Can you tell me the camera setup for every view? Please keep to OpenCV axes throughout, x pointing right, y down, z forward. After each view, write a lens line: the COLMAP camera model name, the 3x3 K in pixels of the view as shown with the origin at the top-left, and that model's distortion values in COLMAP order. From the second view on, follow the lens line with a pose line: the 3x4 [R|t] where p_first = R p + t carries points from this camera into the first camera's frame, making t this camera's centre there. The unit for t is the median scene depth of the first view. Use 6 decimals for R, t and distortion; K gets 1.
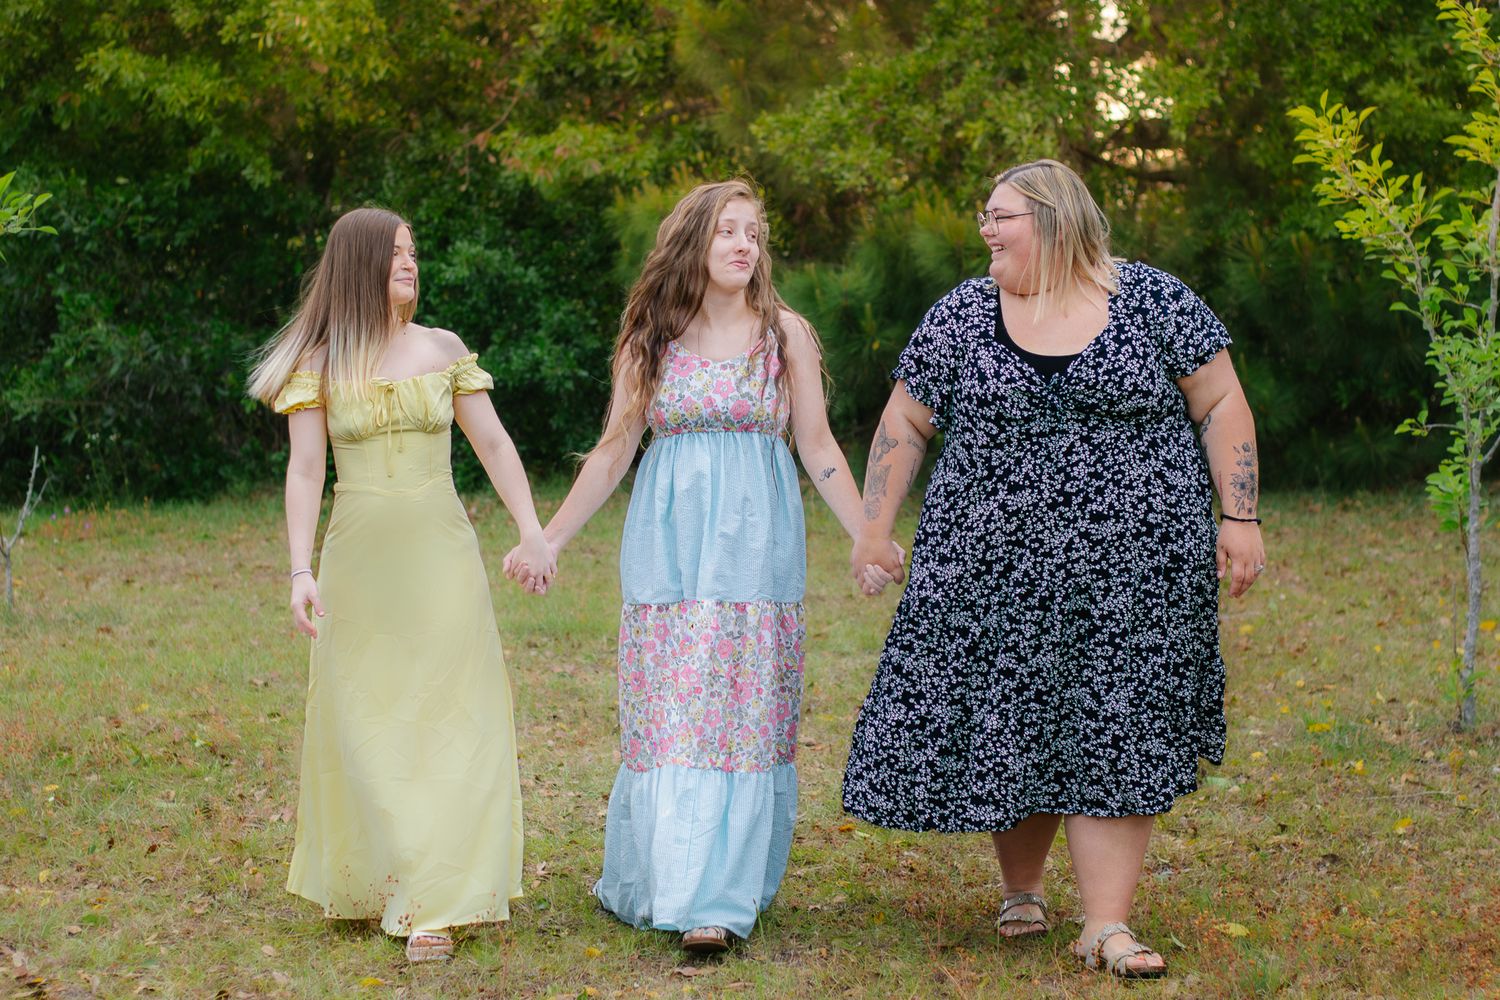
lens RADIAL K [[3388.3, 0, 732.2], [0, 3388.3, 495.0], [0, 0, 1]] dist [-0.115586, 0.000000]
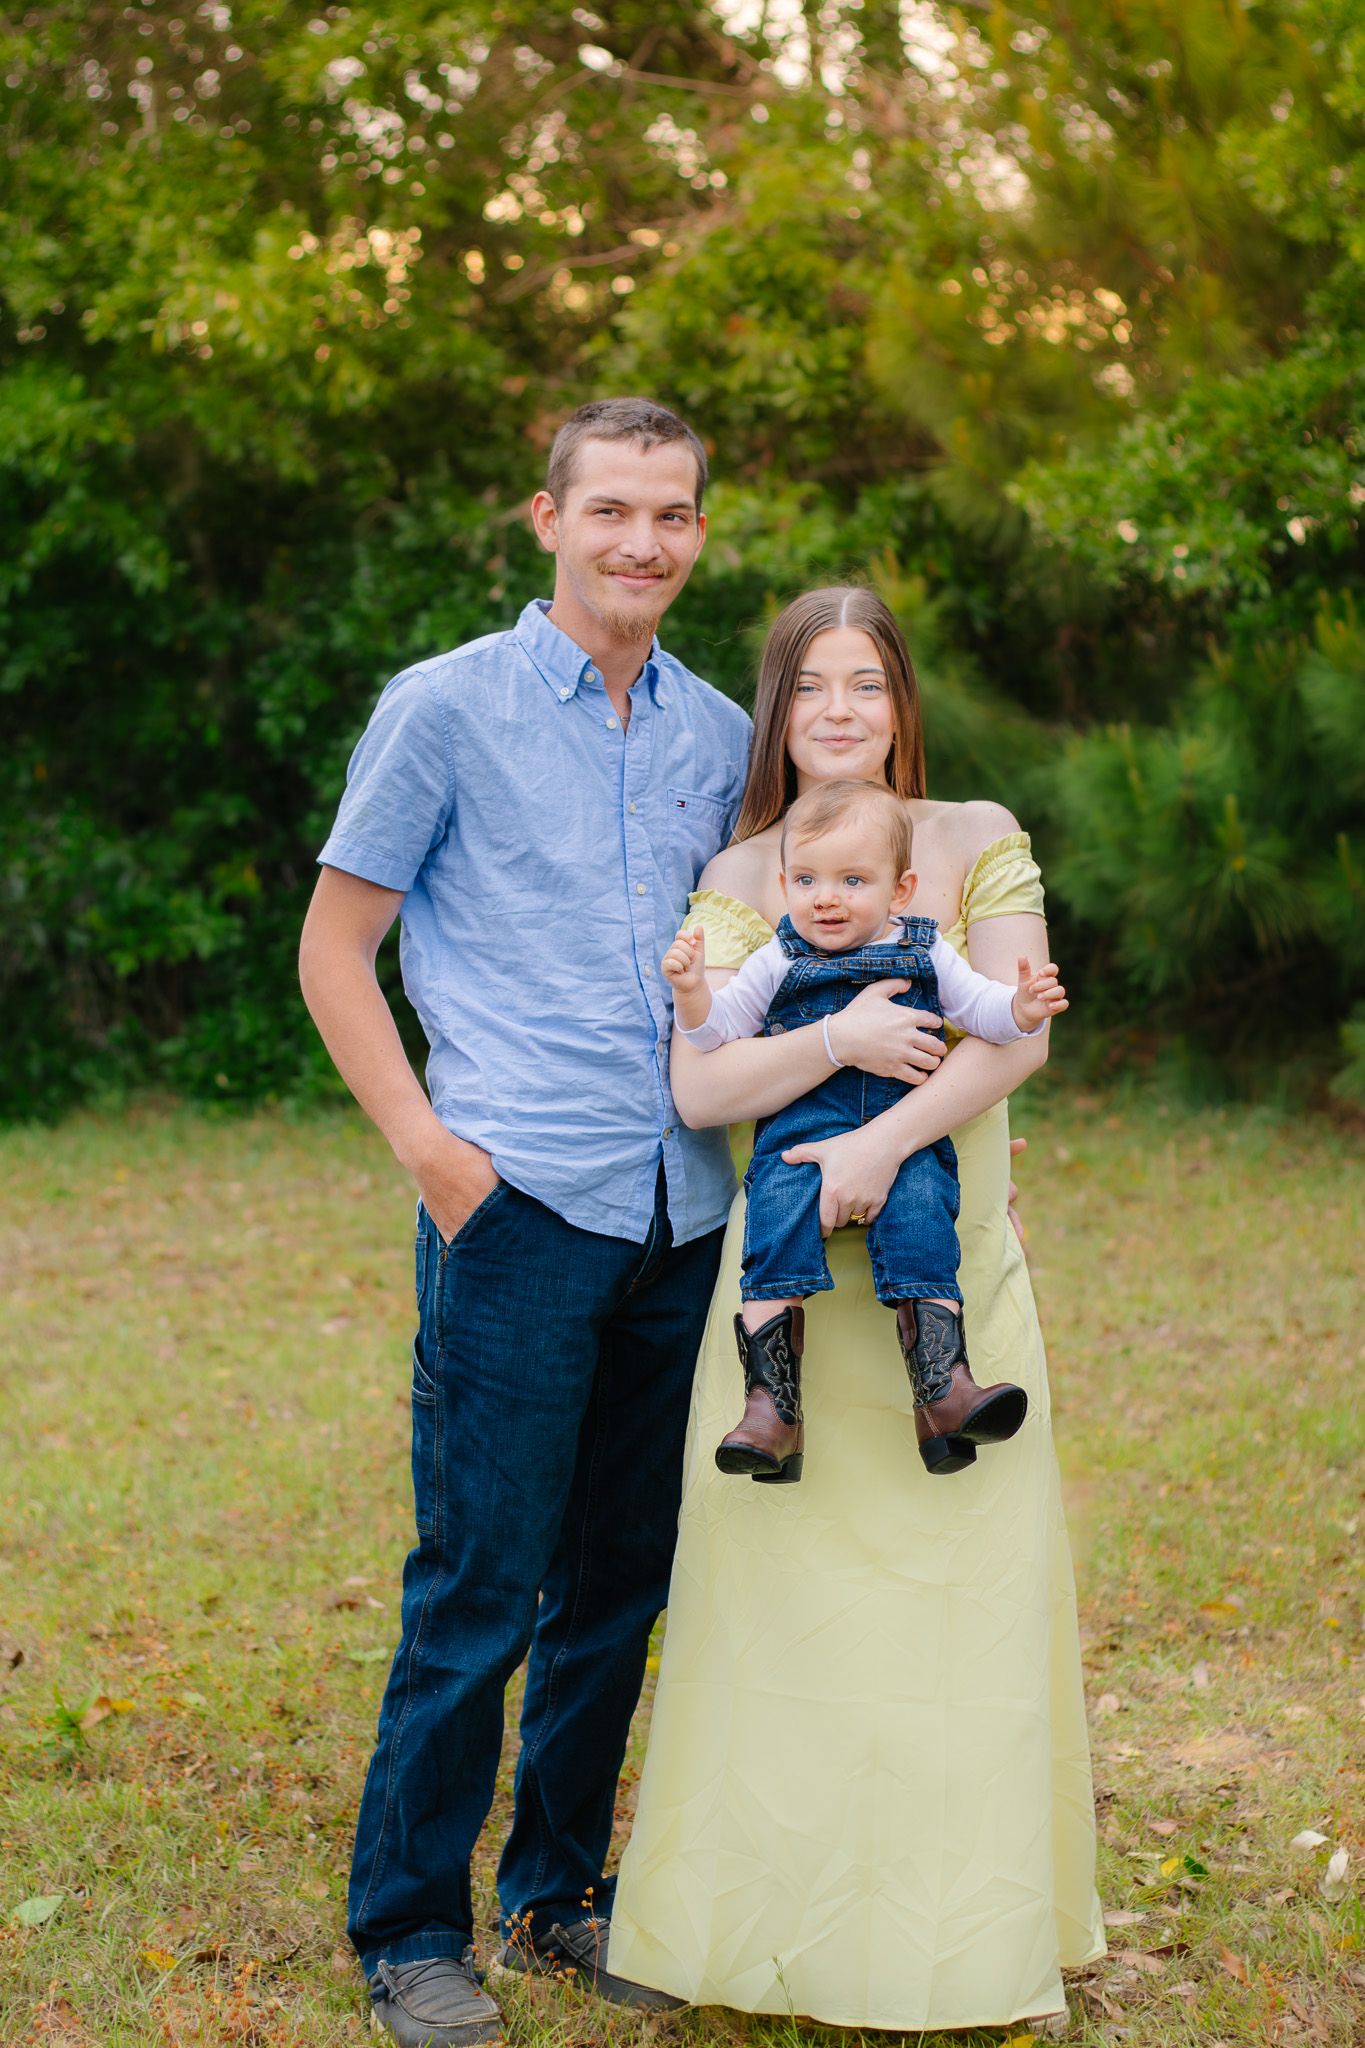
lens RADIAL K [[4626.2, 0, 649.8], [0, 4626.2, 933.0], [0, 0, 1]] dist [-0.115586, 0.000000]
pose [[0.999918, 0.006615, -0.011005, -0.046282], [-0.006908, 0.999617, -0.026794, -0.011308], [0.010824, 0.026868, 0.999580, 0.213688]]
